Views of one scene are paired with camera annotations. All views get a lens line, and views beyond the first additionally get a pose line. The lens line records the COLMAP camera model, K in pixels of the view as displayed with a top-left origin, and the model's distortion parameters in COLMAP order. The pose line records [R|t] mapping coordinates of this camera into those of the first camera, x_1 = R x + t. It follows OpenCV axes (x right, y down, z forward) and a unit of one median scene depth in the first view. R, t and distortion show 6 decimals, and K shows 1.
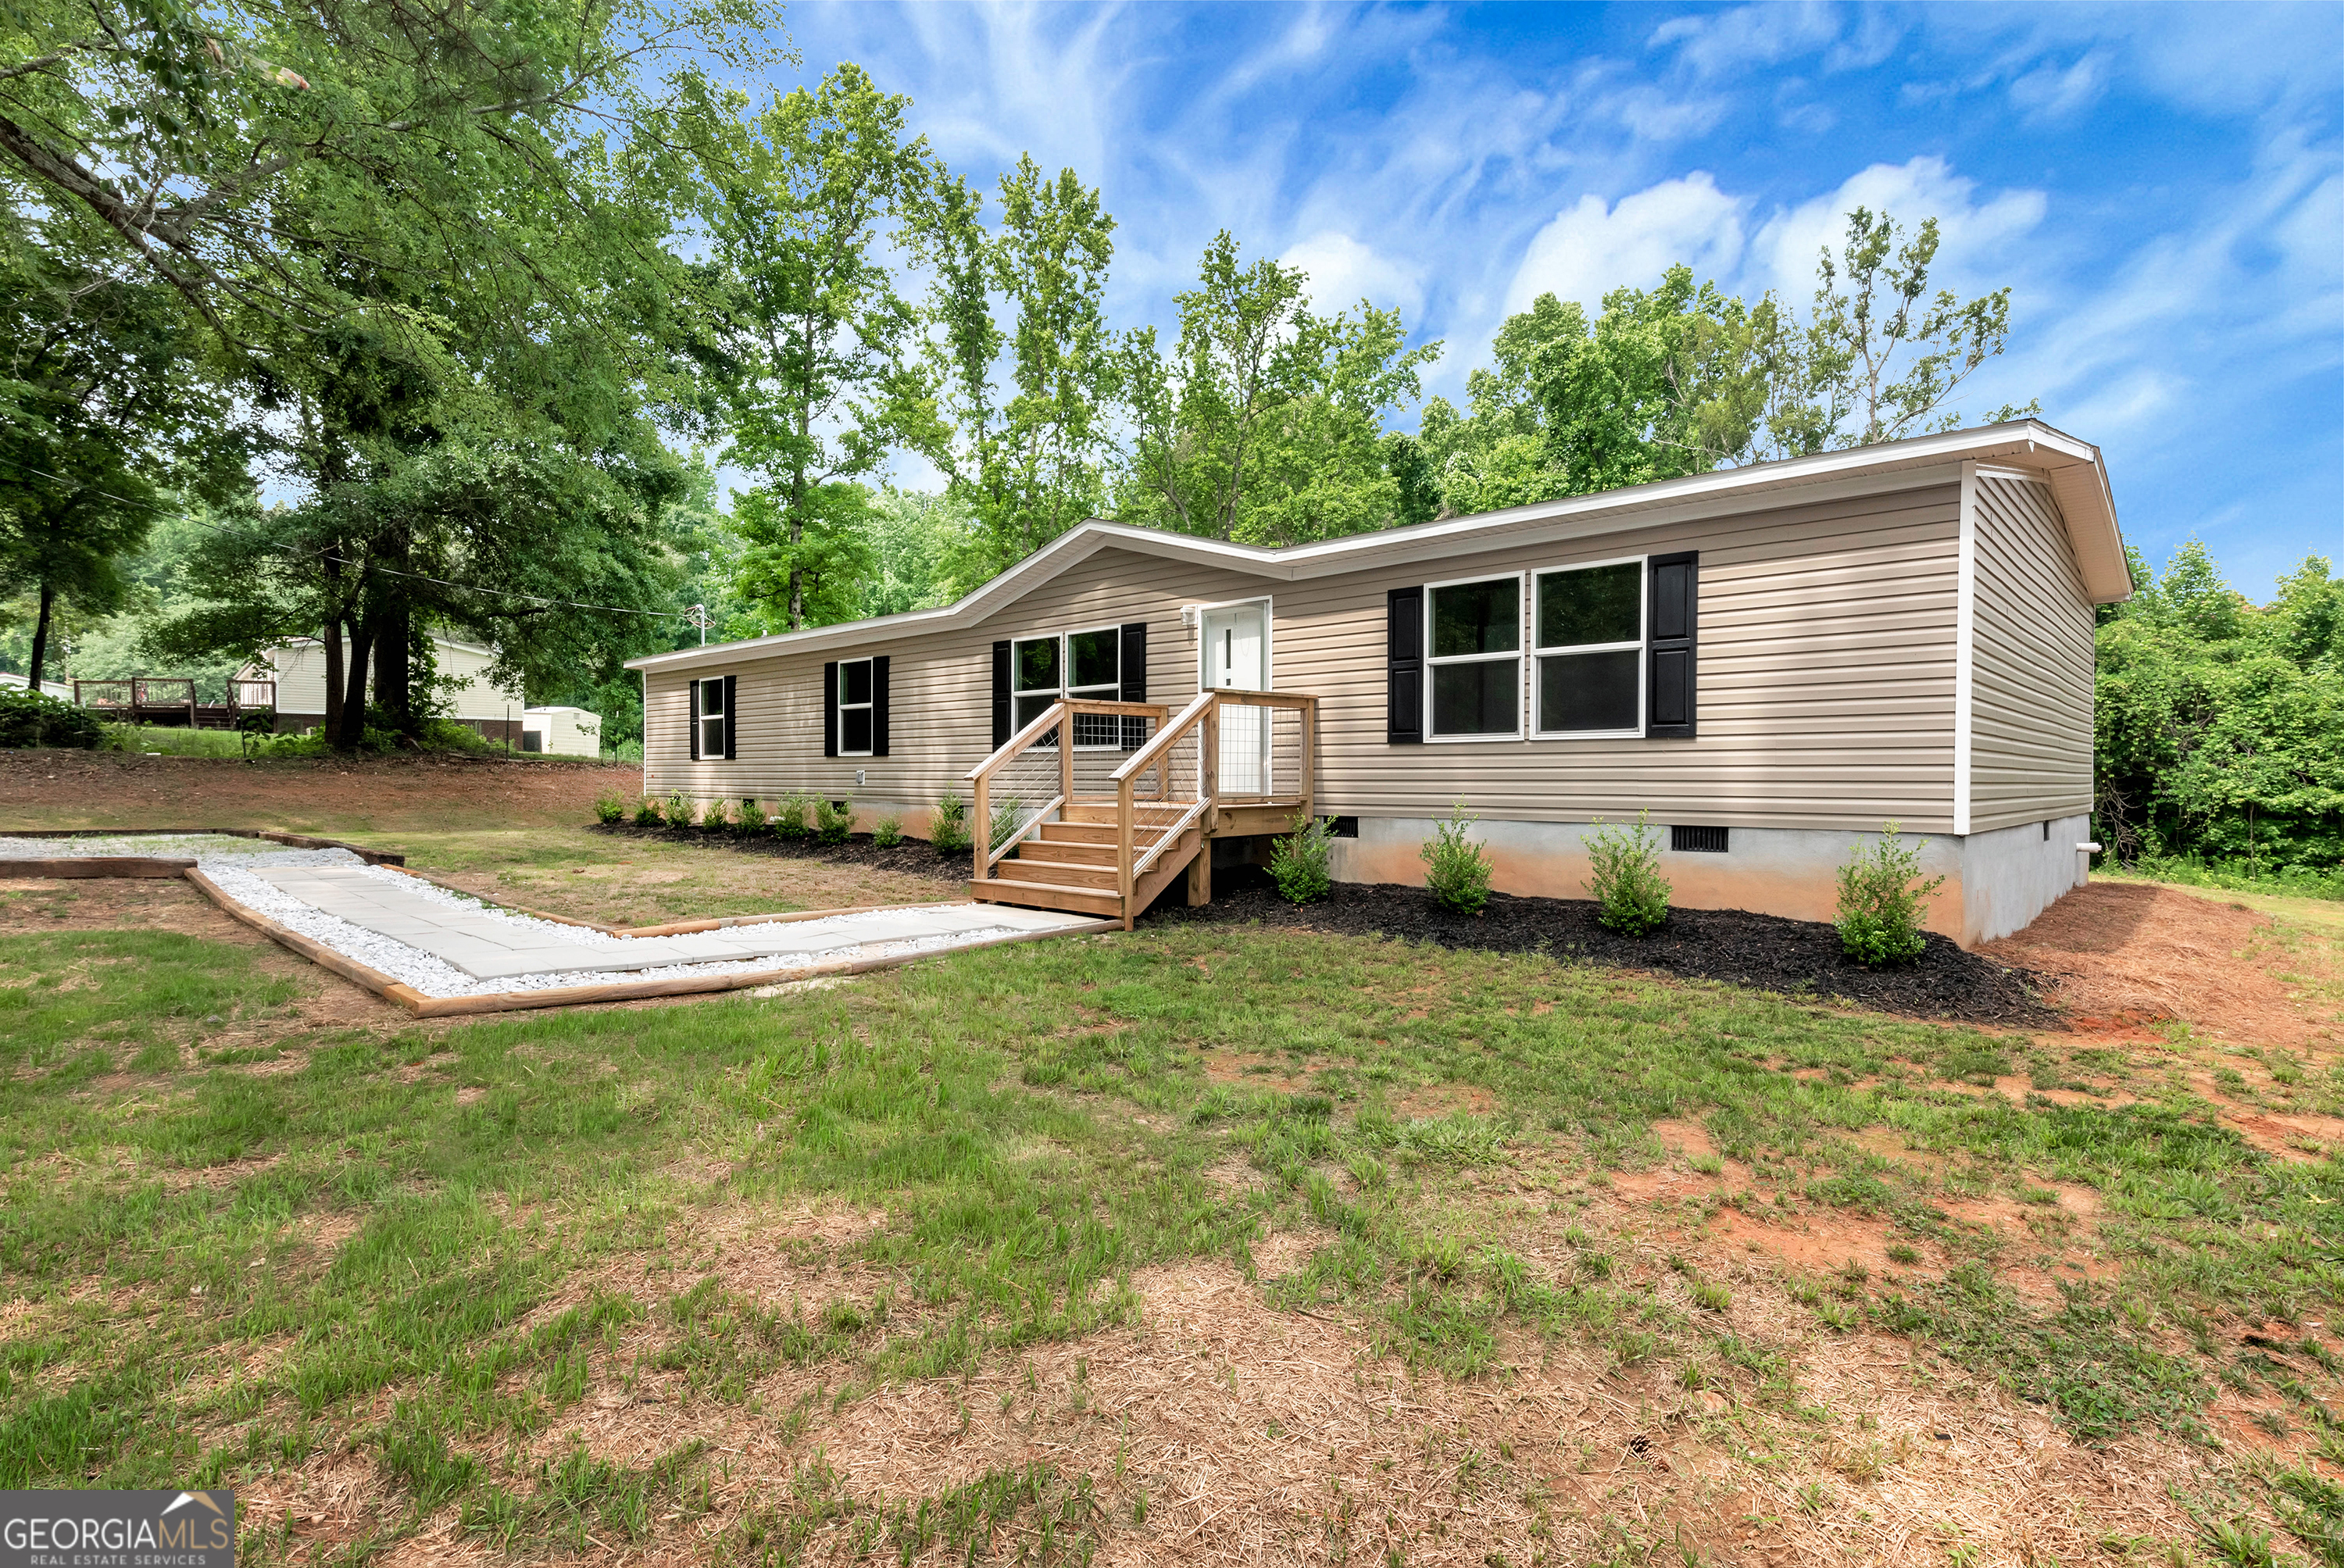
lens RADIAL K [[1148.6, 0, 1172.0], [0, 1148.6, 784.0], [0, 0, 1]] dist [0.003796, 0.000680]
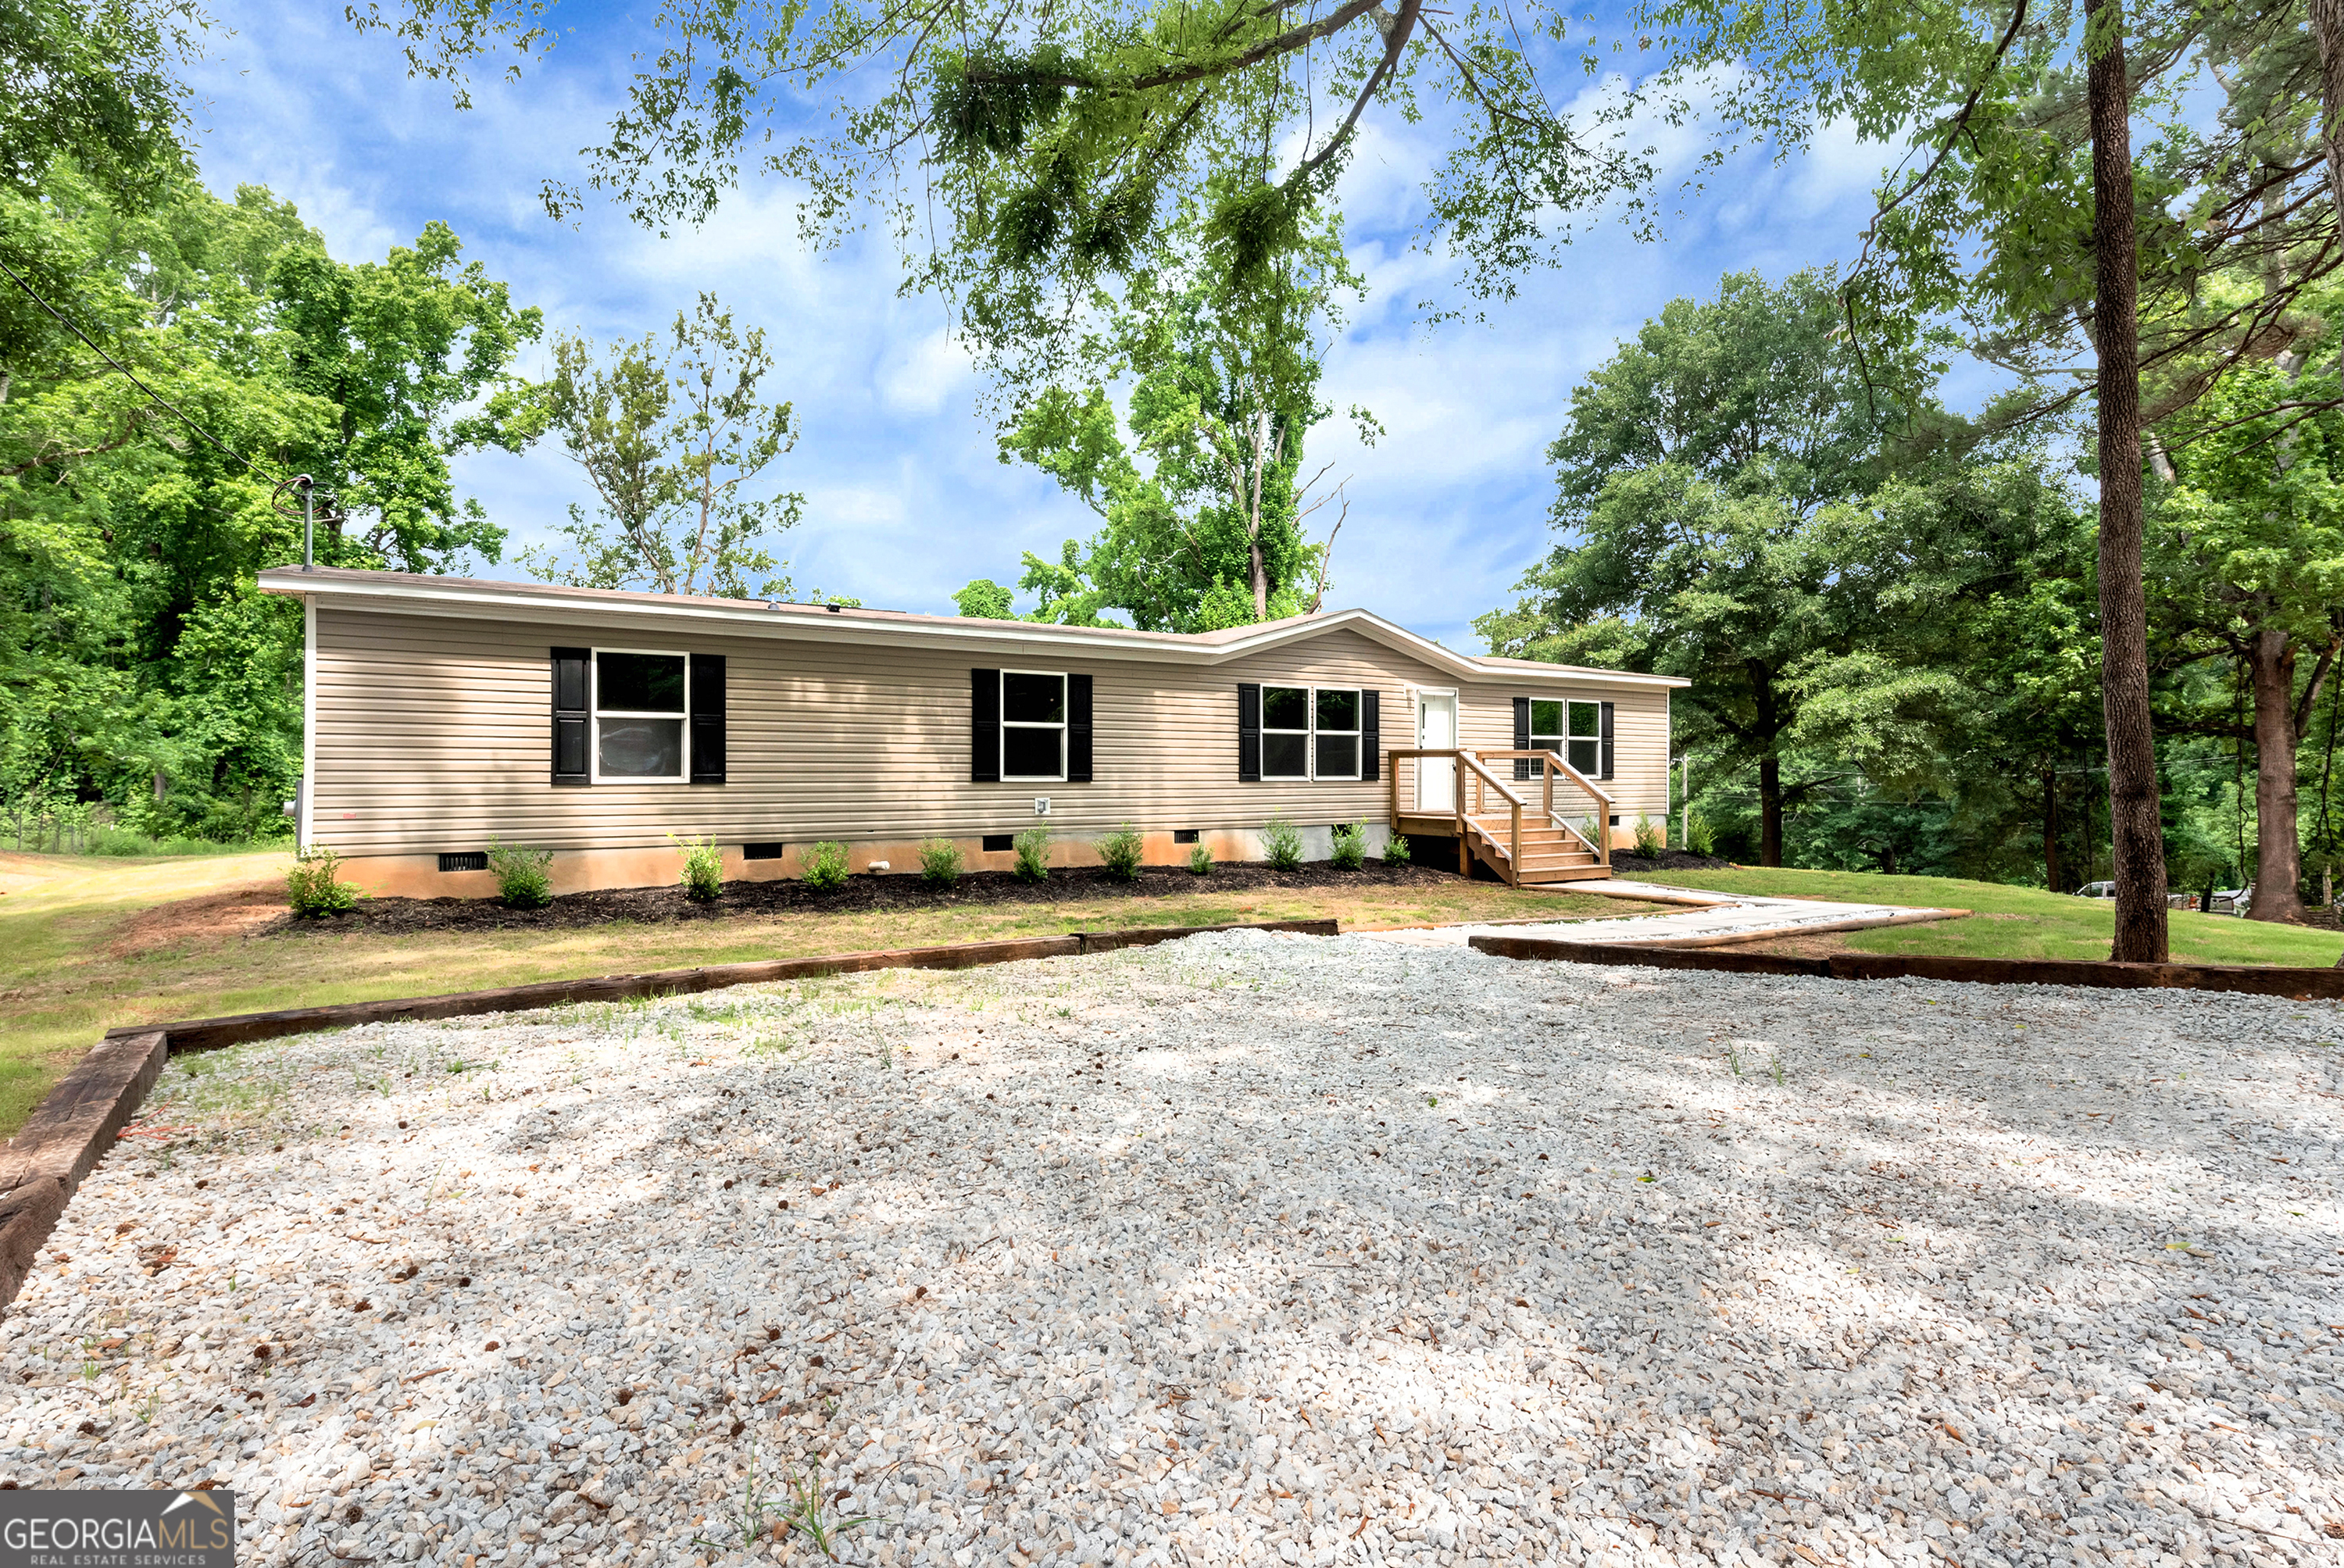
lens RADIAL K [[1180.8, 0, 1173.3], [0, 1180.8, 776.6], [0, 0, 1]] dist [-0.003163, -0.000140]
pose [[0.227694, -0.003531, 0.973726, -1.110316], [0.005785, 0.999981, 0.002273, -0.028990], [-0.973716, 0.005116, 0.227710, 0.676935]]
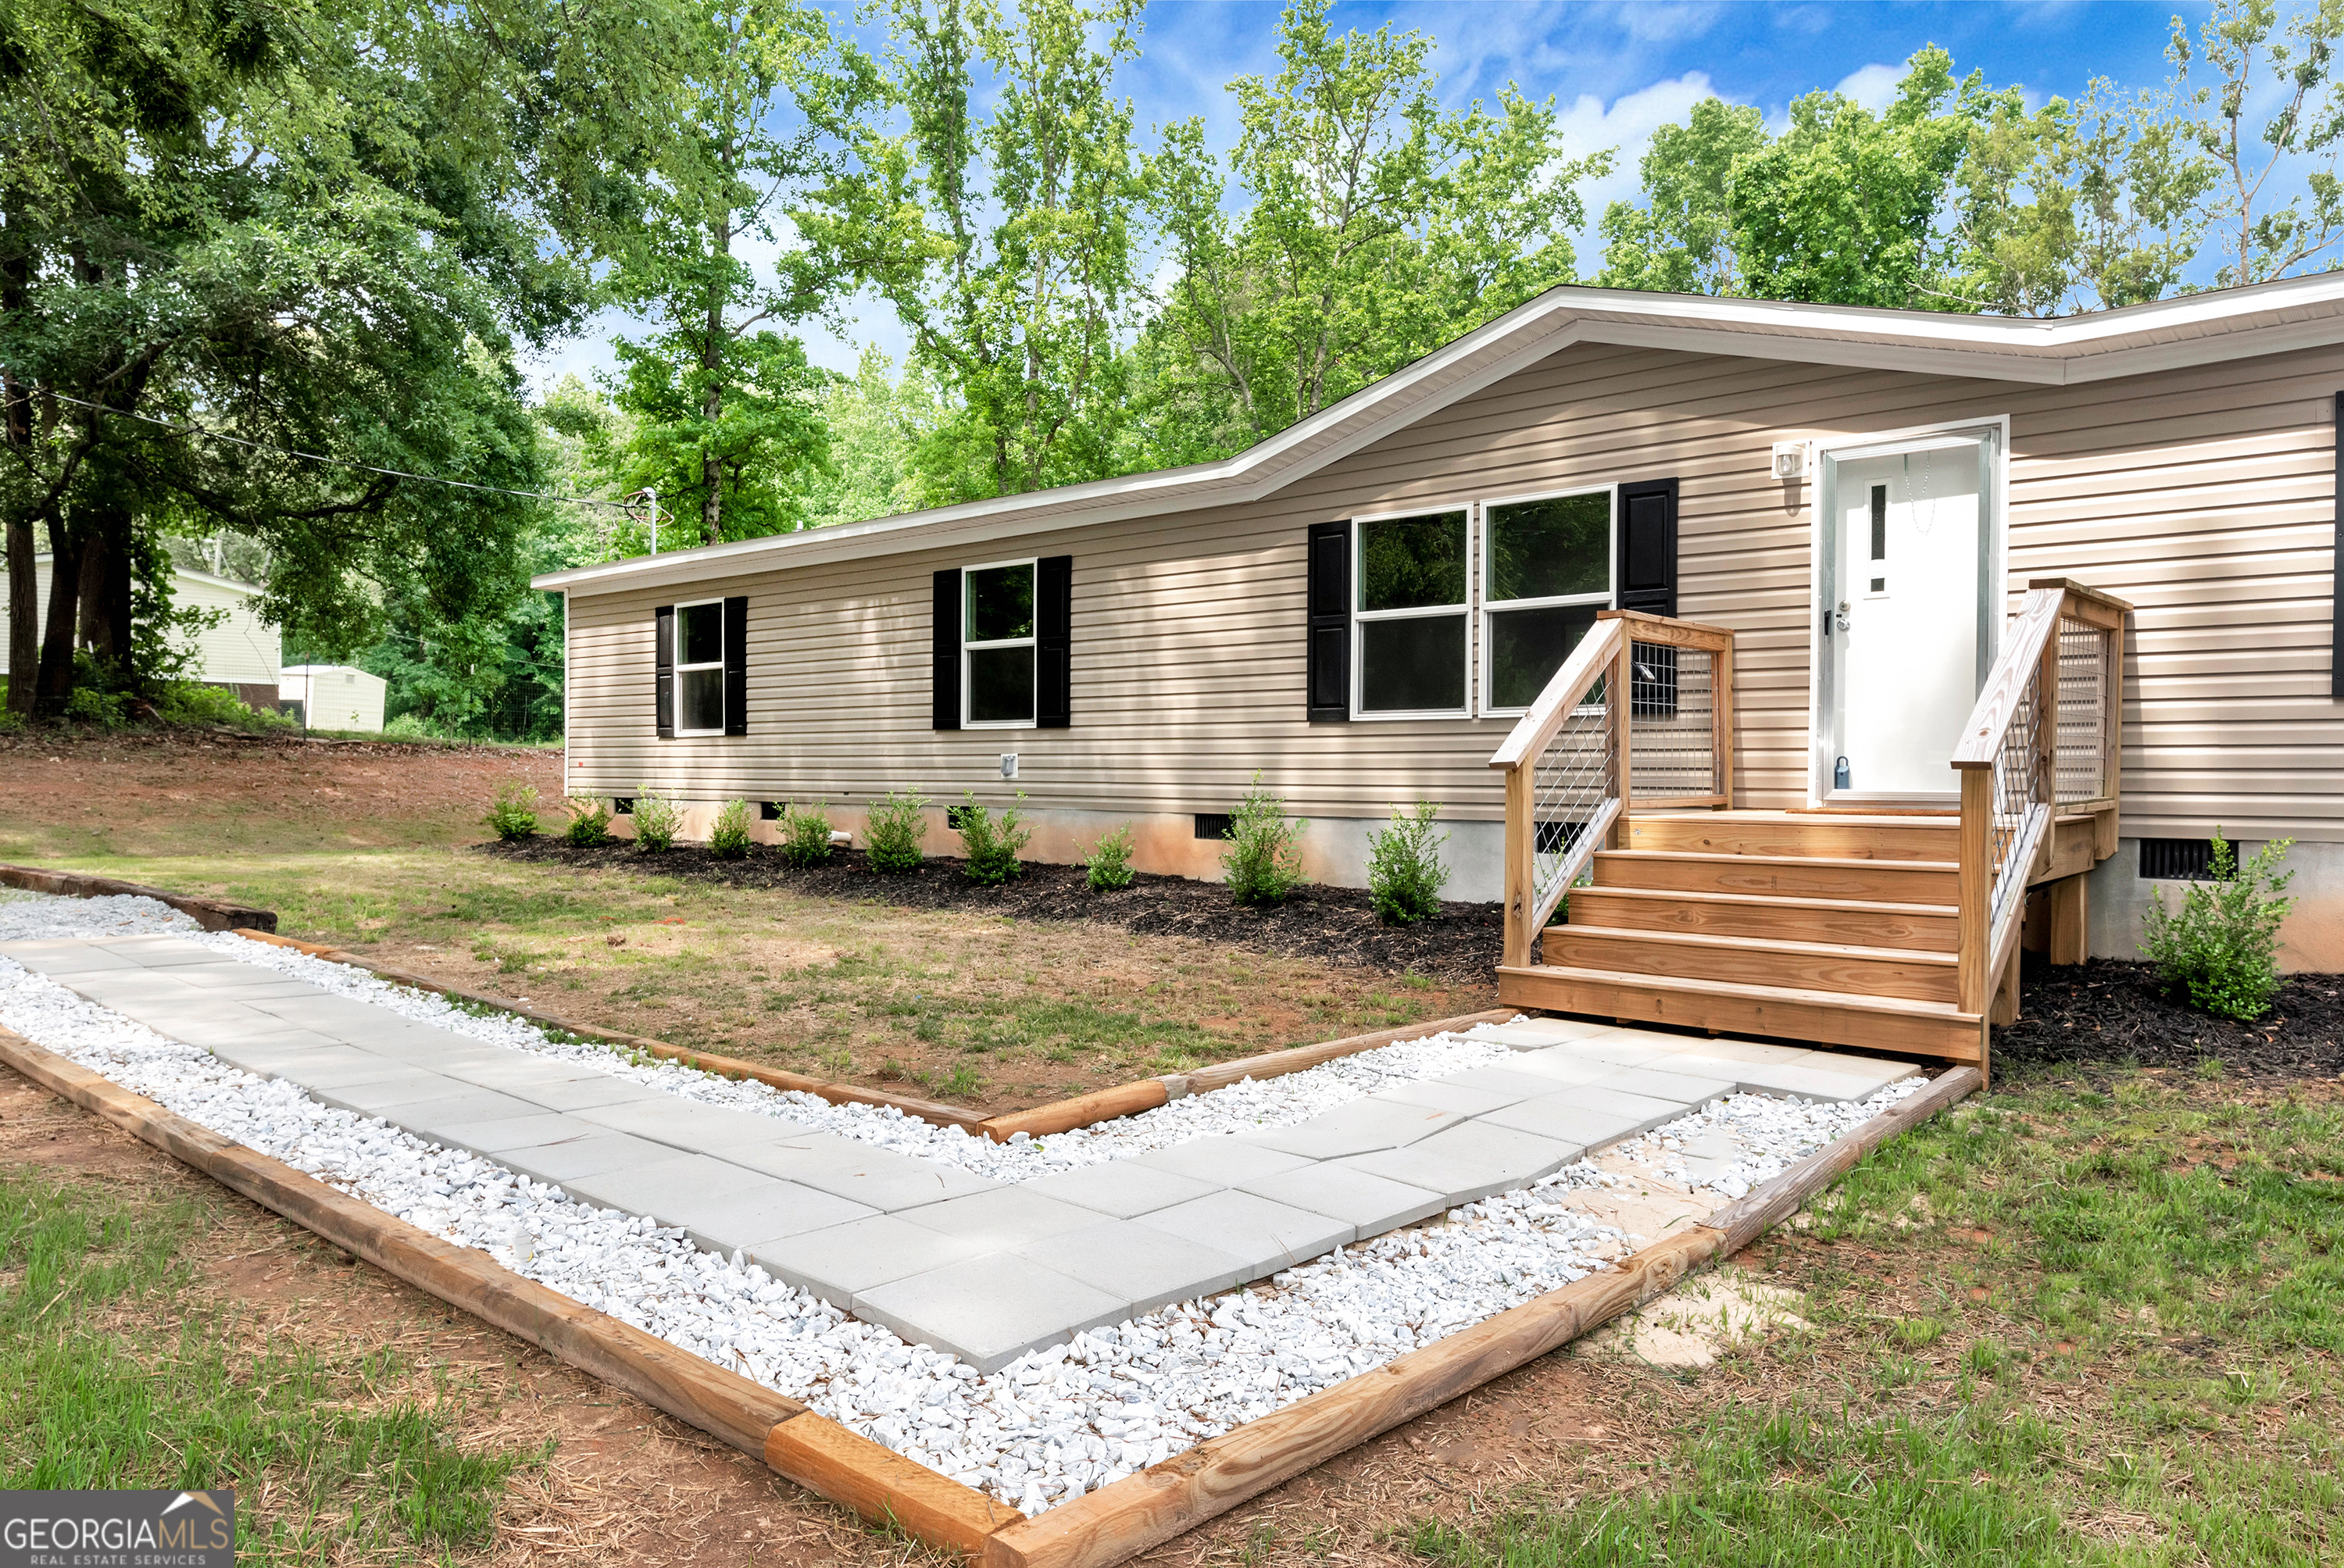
lens RADIAL K [[1527.0, 0, 1177.4], [0, 1527.0, 786.1], [0, 0, 1]] dist [0.003630, 0.000563]
pose [[0.999022, -0.000362, 0.044222, -0.214766], [0.000096, 0.999982, 0.006006, 0.000193], [-0.044223, -0.005996, 0.999004, 0.214216]]
